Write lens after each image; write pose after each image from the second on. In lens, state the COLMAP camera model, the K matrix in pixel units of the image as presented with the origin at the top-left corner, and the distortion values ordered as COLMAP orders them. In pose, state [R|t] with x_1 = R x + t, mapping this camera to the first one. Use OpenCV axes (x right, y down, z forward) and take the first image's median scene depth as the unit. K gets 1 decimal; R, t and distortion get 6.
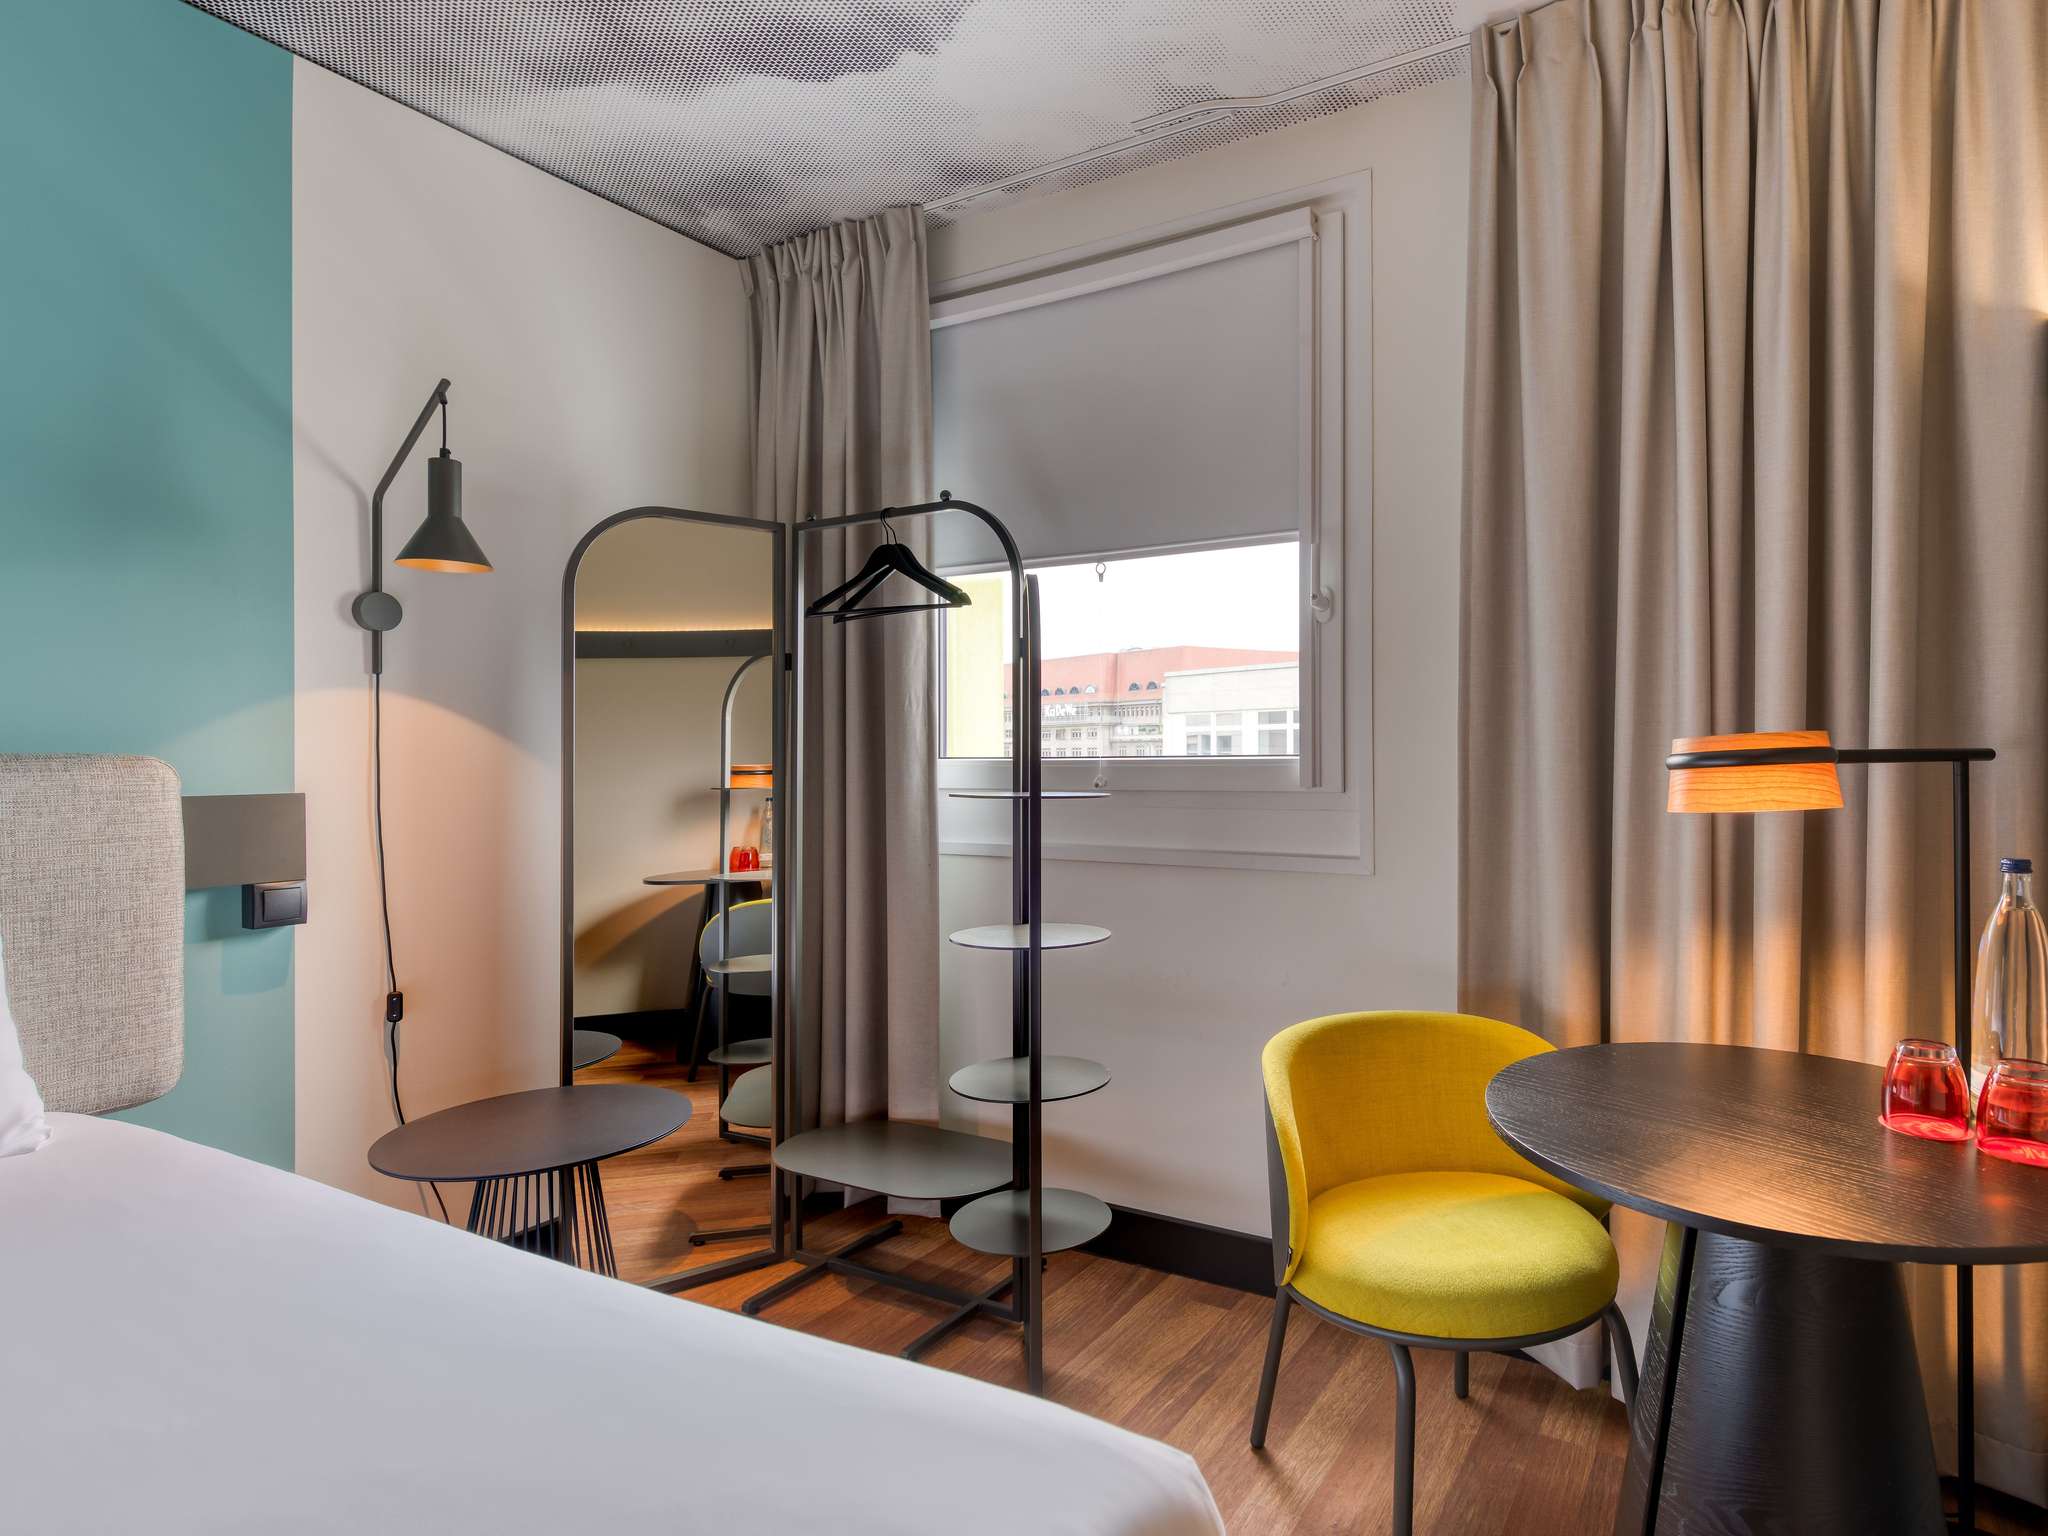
lens RADIAL K [[1392.5, 0, 1024.0], [0, 1392.5, 768.0], [0, 0, 1]] dist [-0.000407, -0.003071]
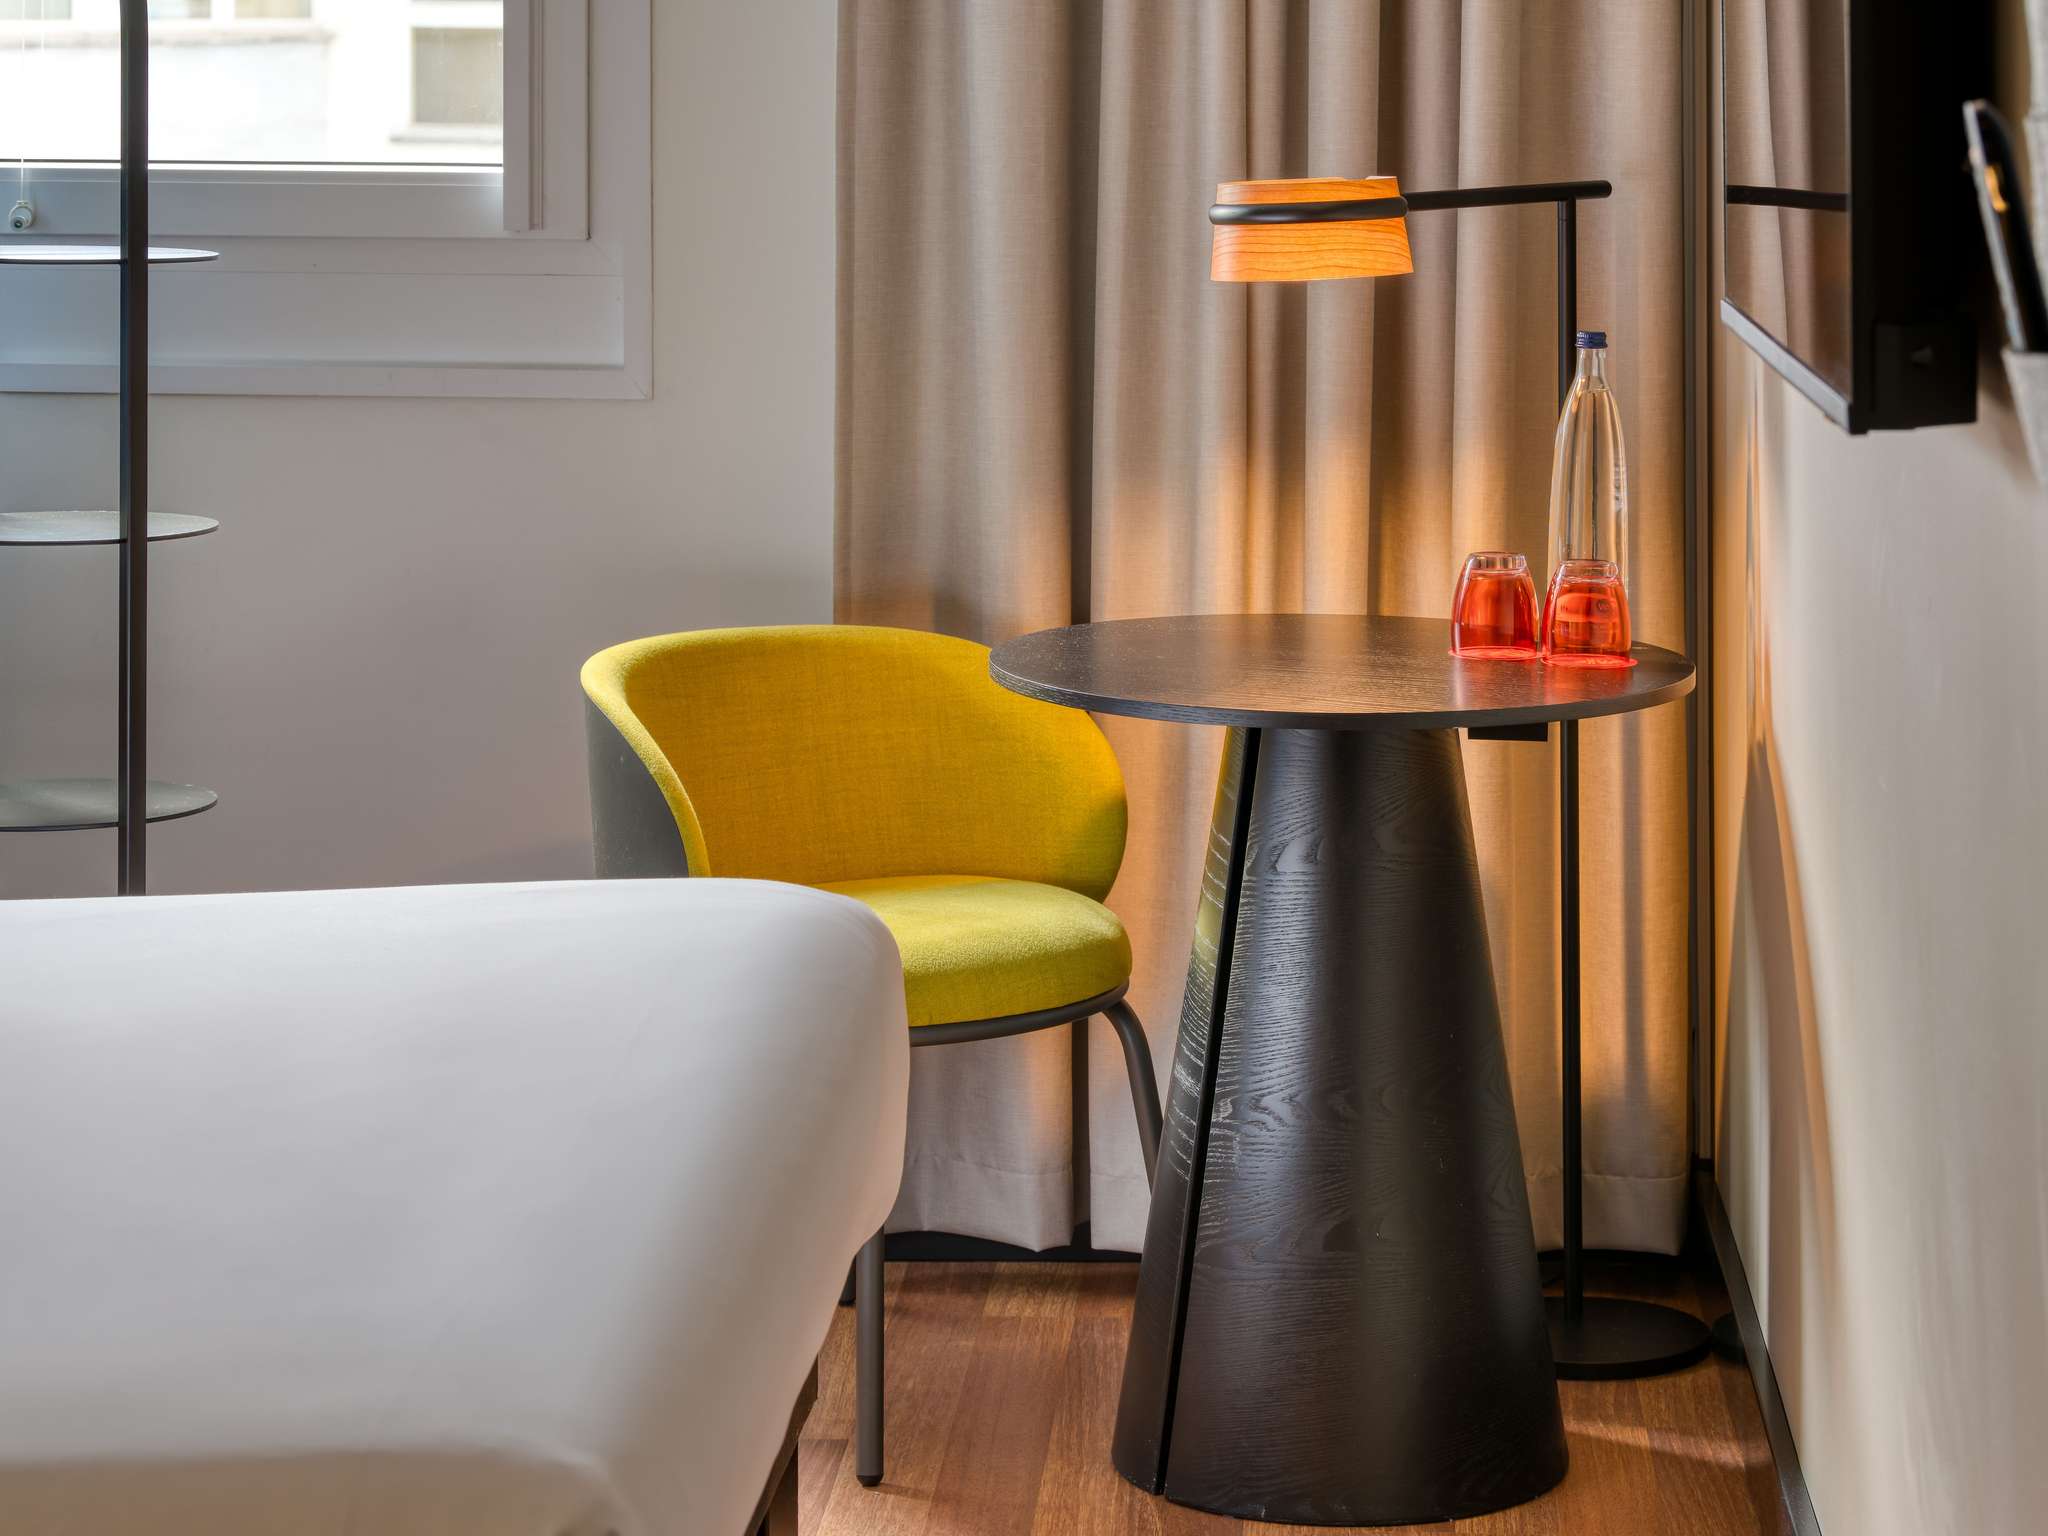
lens RADIAL K [[4717.0, 0, 1025.9], [0, 4717.0, 291.7], [0, 0, 1]] dist [0.049987, 0.221247]
pose [[0.908048, -0.016176, 0.418554, -0.457895], [-0.000072, 0.999248, 0.038775, -0.040151], [-0.418866, -0.035240, 0.907364, -0.836838]]
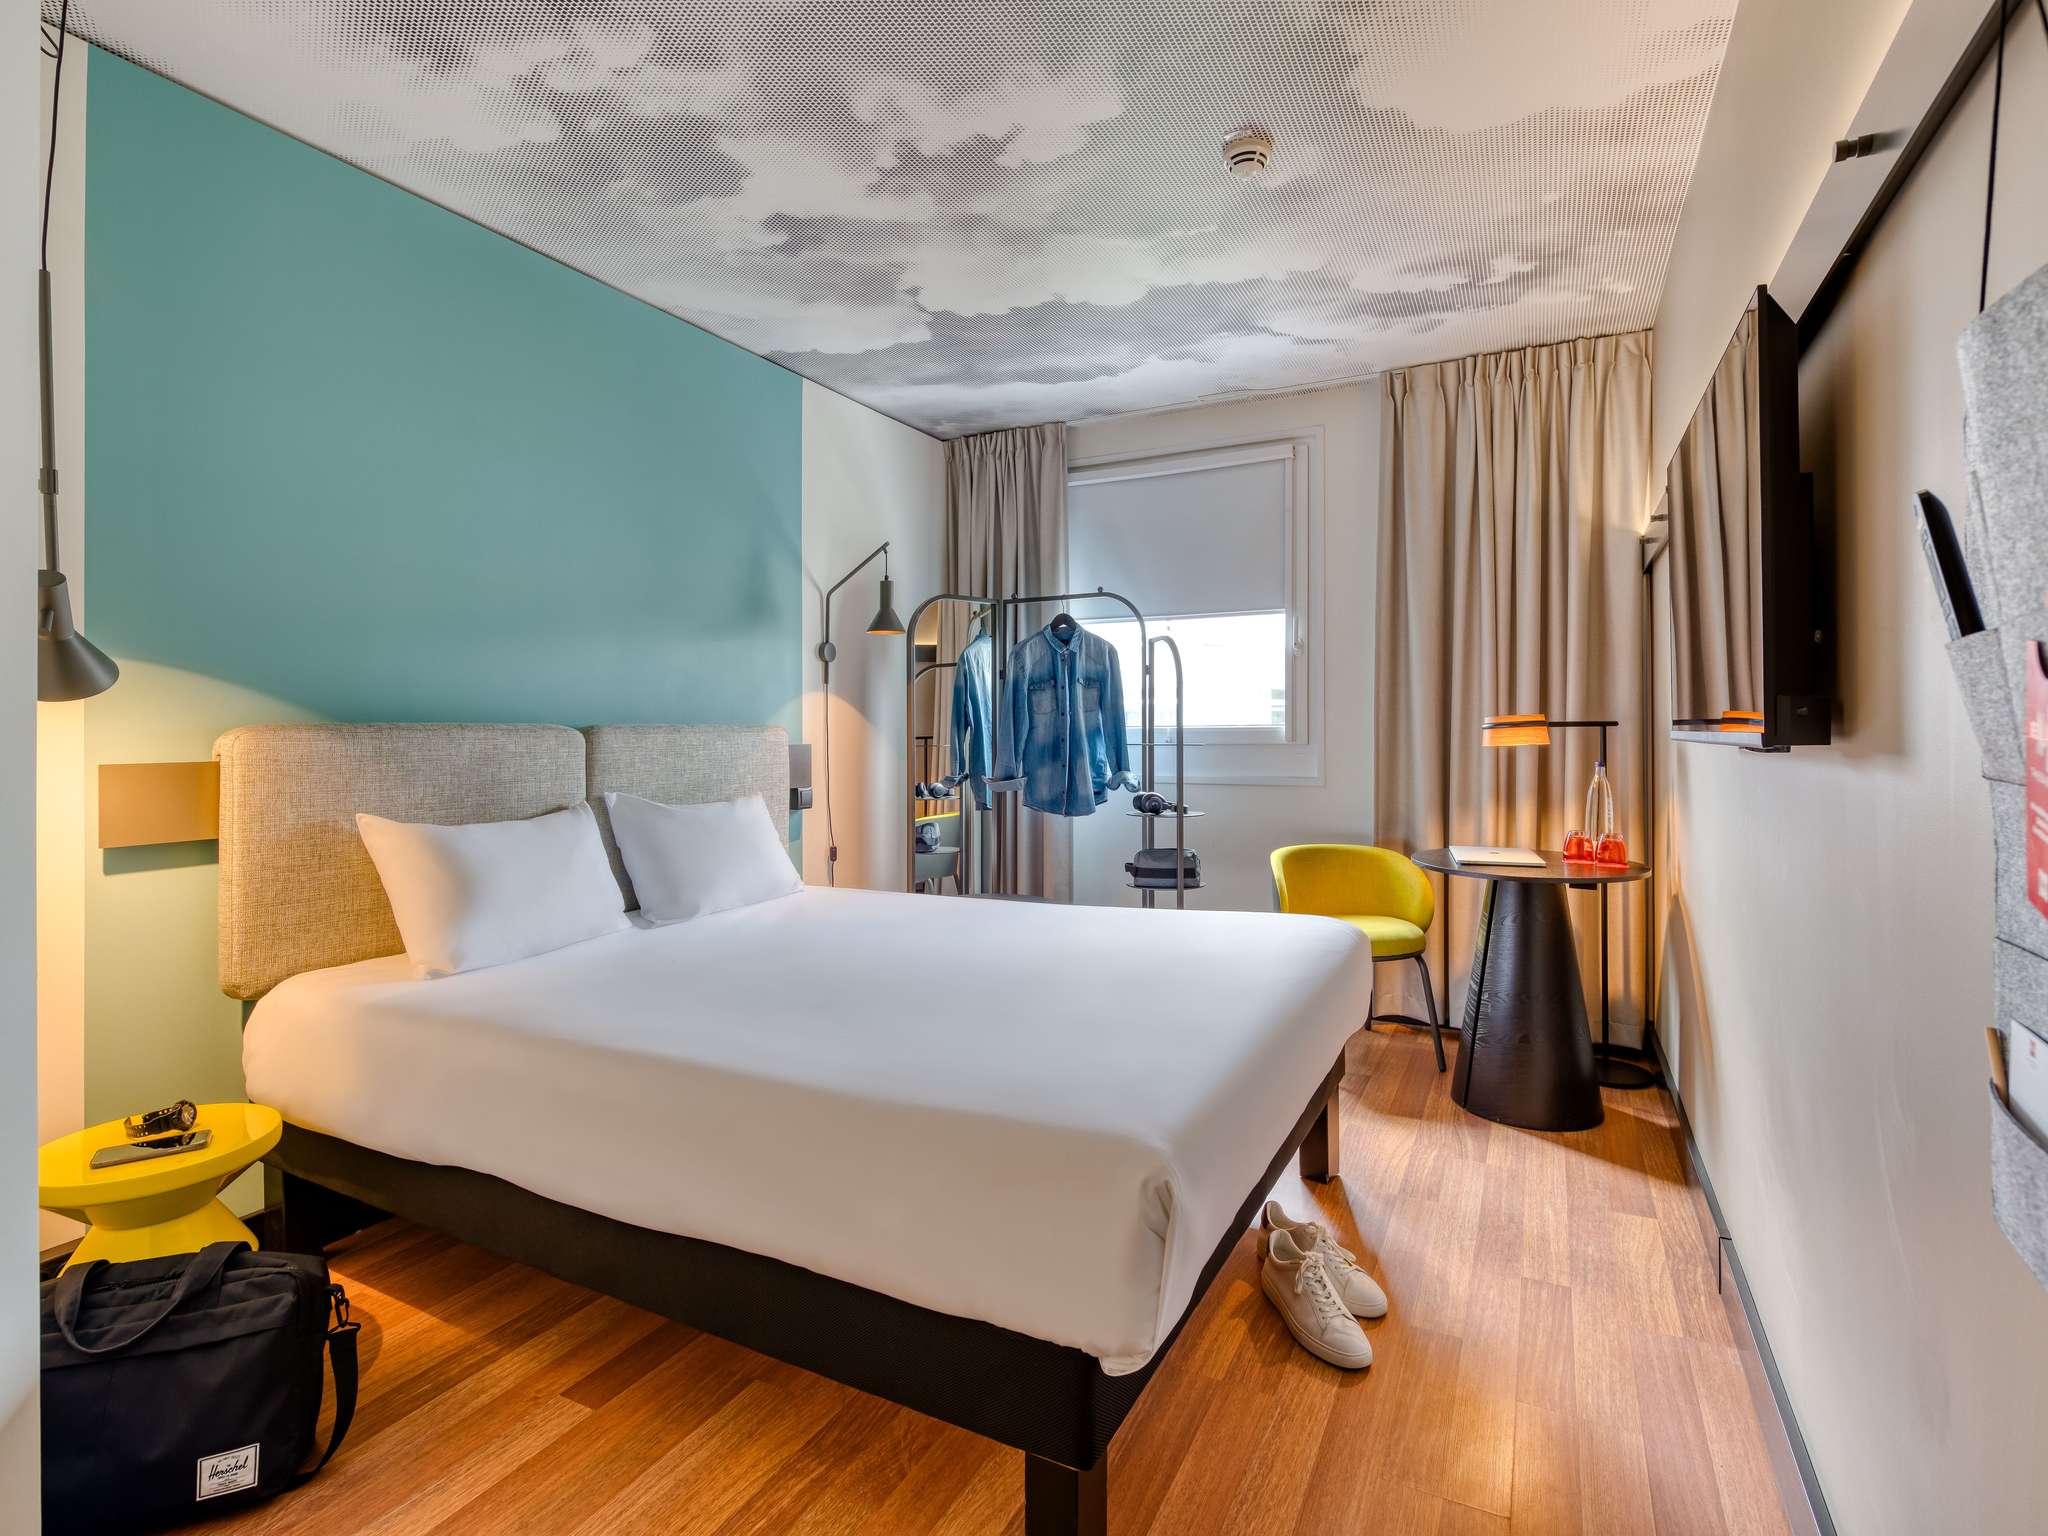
lens RADIAL K [[1026.7, 0, 1017.8], [0, 1026.7, 744.6], [0, 0, 1]] dist [-0.000277, -0.000056]
pose [[0.999549, -0.001763, 0.029984, -0.287660], [0.001525, 0.999967, 0.007960, 0.008081], [-0.029997, -0.007911, 0.999519, -0.551672]]
